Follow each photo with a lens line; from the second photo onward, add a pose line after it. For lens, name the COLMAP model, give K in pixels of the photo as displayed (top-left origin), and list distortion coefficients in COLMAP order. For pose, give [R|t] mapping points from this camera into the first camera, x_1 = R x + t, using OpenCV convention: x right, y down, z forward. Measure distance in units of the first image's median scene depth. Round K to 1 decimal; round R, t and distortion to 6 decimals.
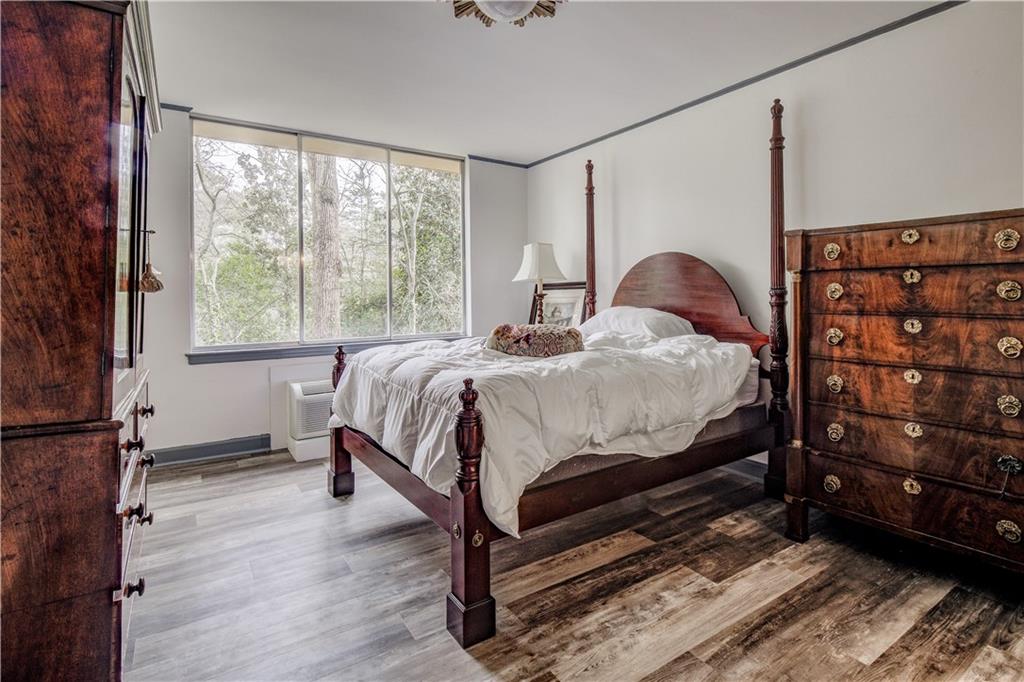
lens RADIAL K [[501.4, 0, 512.0], [0, 501.4, 336.1], [0, 0, 1]] dist [0.003169, -0.004494]
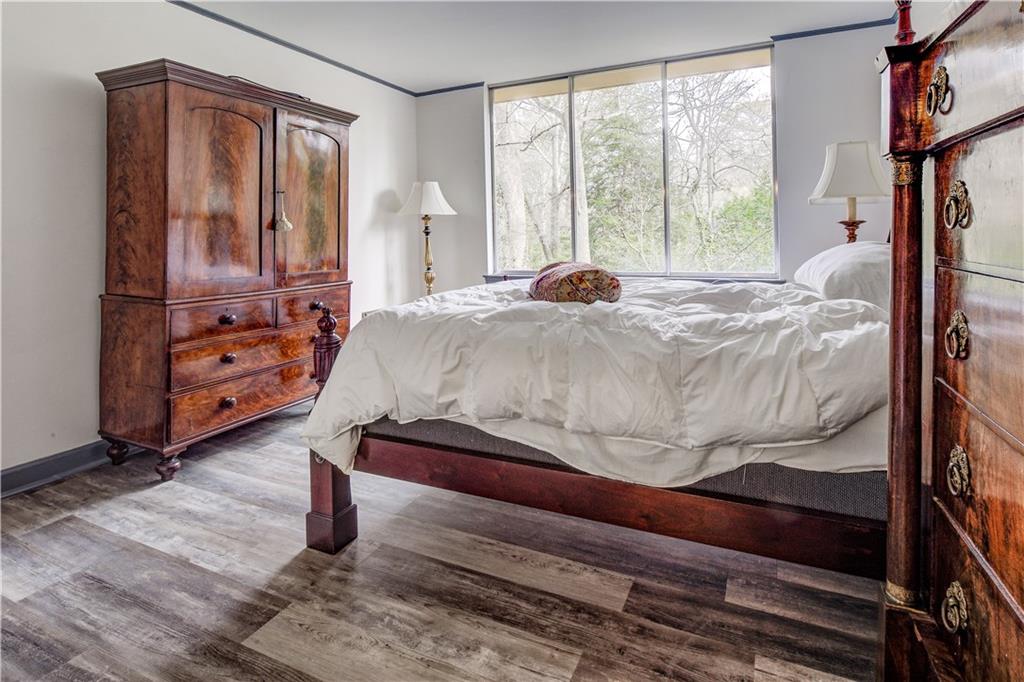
lens RADIAL K [[503.8, 0, 510.9], [0, 503.8, 307.5], [0, 0, 1]] dist [-0.001663, -0.001558]
pose [[0.532429, 0.107308, -0.839645, 0.781722], [-0.055958, 0.994224, 0.091580, -0.025031], [0.844623, -0.001775, 0.535358, 0.596840]]
